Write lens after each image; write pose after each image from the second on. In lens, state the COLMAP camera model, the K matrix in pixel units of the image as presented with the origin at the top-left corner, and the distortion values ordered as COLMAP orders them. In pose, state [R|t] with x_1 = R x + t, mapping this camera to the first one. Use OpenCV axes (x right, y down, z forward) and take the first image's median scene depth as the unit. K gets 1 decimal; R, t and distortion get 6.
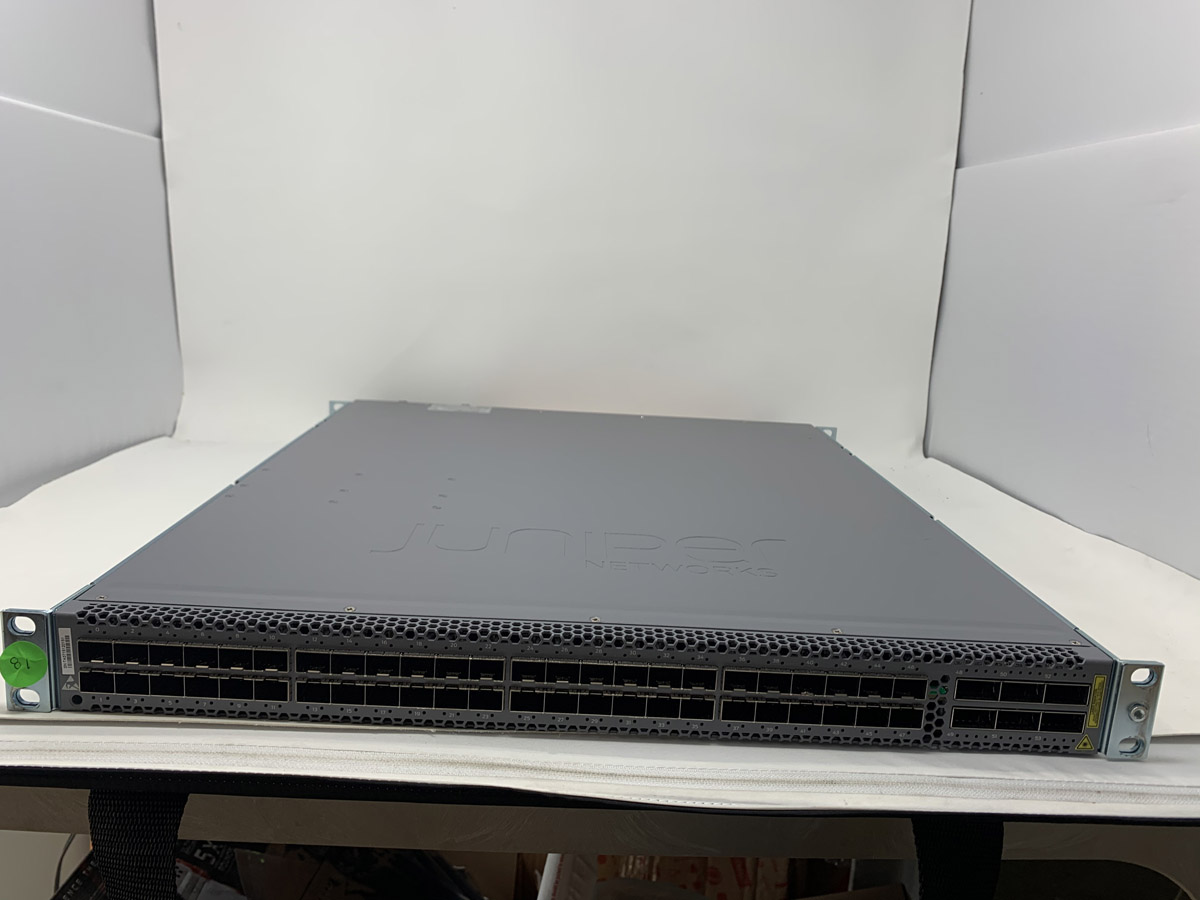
lens RADIAL K [[918.3, 0, 595.4], [0, 918.3, 446.5], [0, 0, 1]] dist [-0.003017, -0.002965]
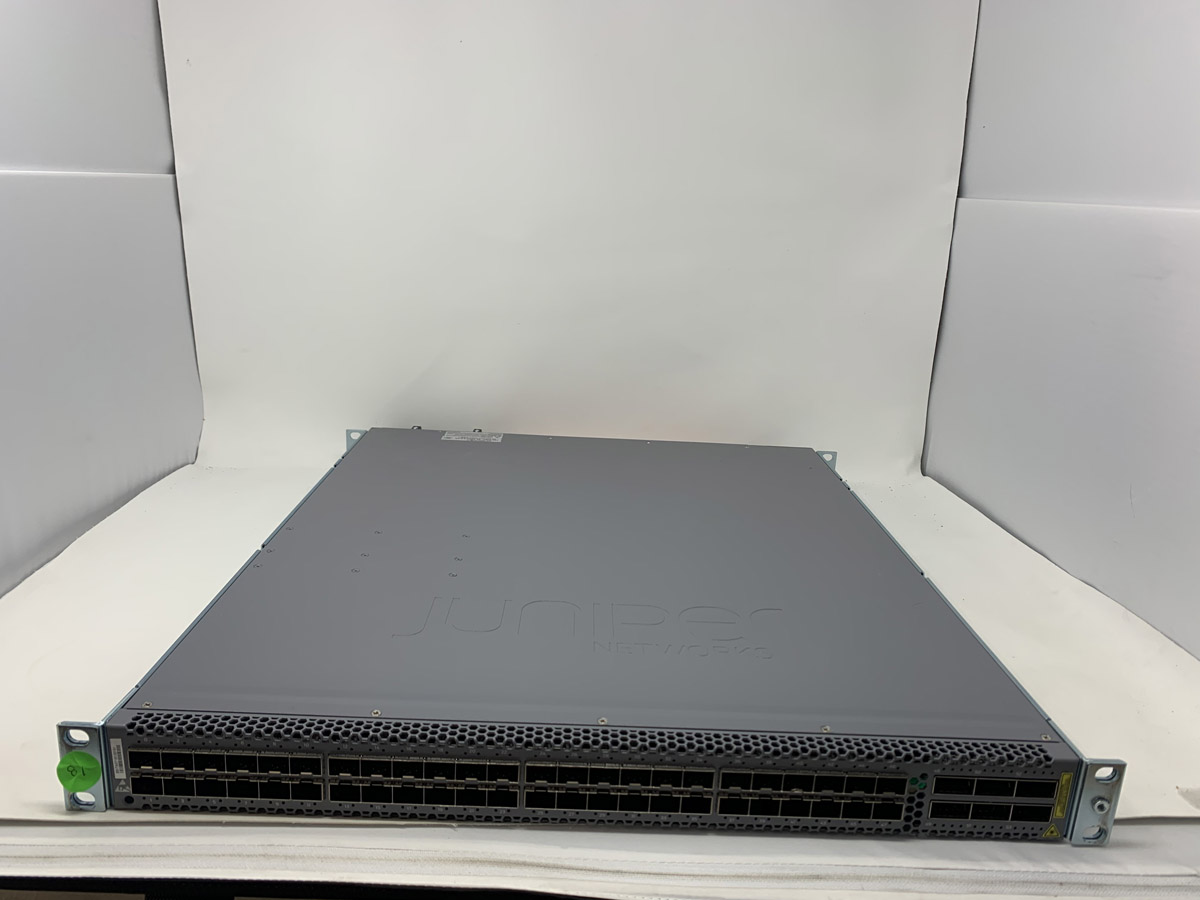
lens RADIAL K [[912.1, 0, 601.8], [0, 912.1, 446.5], [0, 0, 1]] dist [0.001786, -0.004006]
pose [[0.999981, -0.004918, -0.003679, 0.004672], [0.005149, 0.997823, 0.065752, -0.210969], [0.003348, -0.065770, 0.997829, -0.055906]]
